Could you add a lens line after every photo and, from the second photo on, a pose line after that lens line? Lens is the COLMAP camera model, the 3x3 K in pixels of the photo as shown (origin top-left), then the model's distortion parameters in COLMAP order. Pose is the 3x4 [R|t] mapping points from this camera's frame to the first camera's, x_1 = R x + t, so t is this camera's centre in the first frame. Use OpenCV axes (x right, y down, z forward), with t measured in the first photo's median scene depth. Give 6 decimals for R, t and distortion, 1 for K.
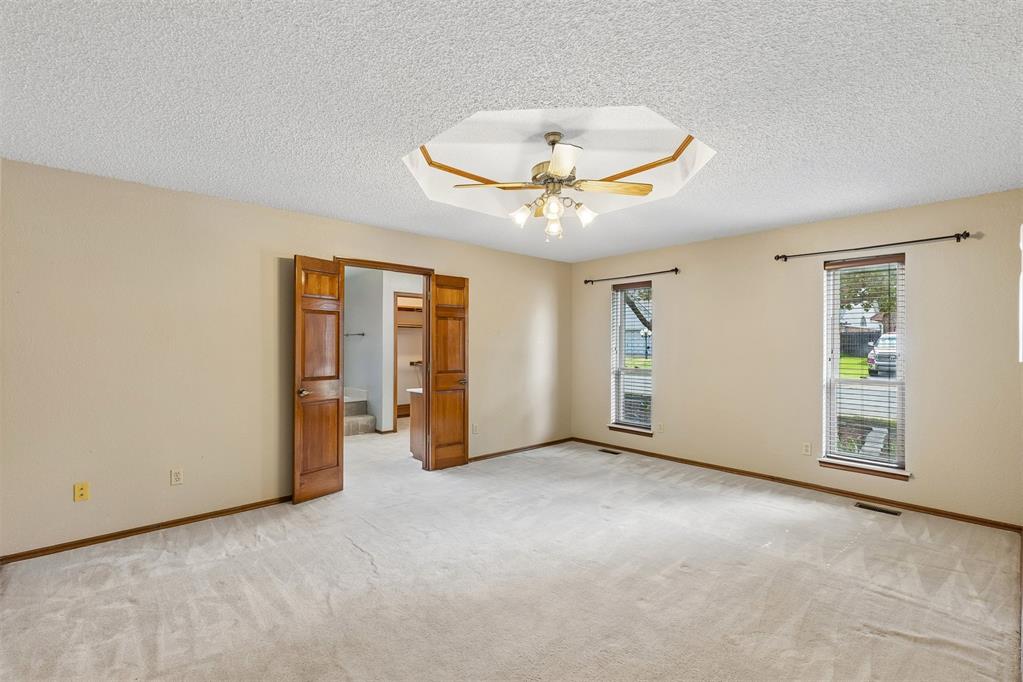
lens RADIAL K [[460.4, 0, 518.0], [0, 460.4, 344.1], [0, 0, 1]] dist [0.005063, -0.001345]
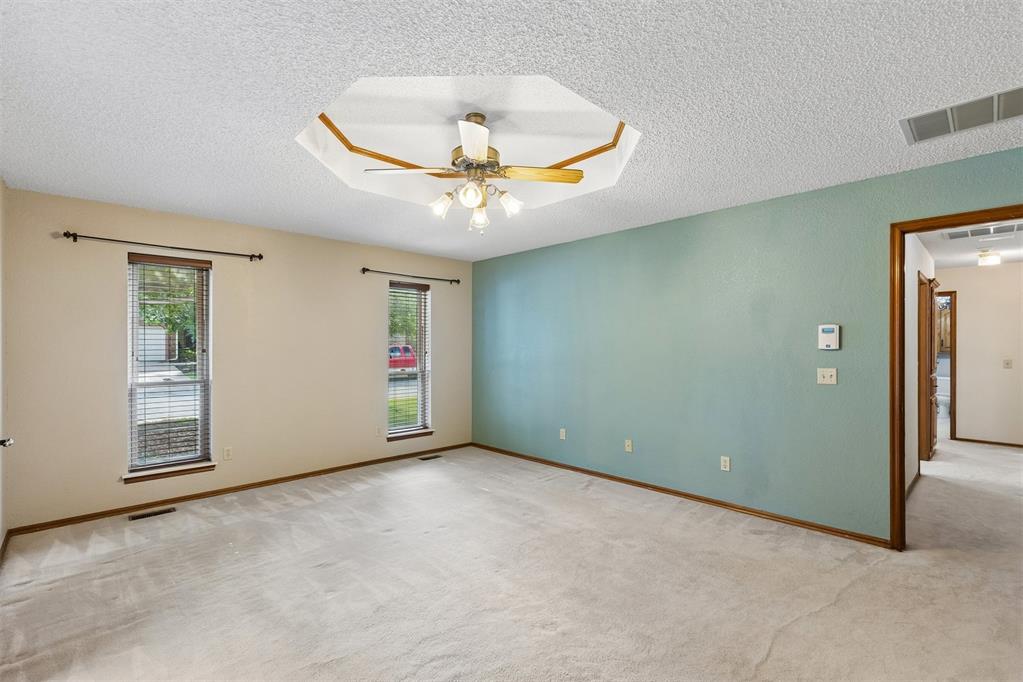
lens RADIAL K [[460.4, 0, 517.9], [0, 460.4, 340.6], [0, 0, 1]] dist [0.005063, -0.001345]
pose [[-0.019124, 0.006176, 0.999798, -0.549799], [0.004043, 0.999973, -0.006099, -0.002044], [-0.999809, 0.003925, -0.019148, 0.607000]]
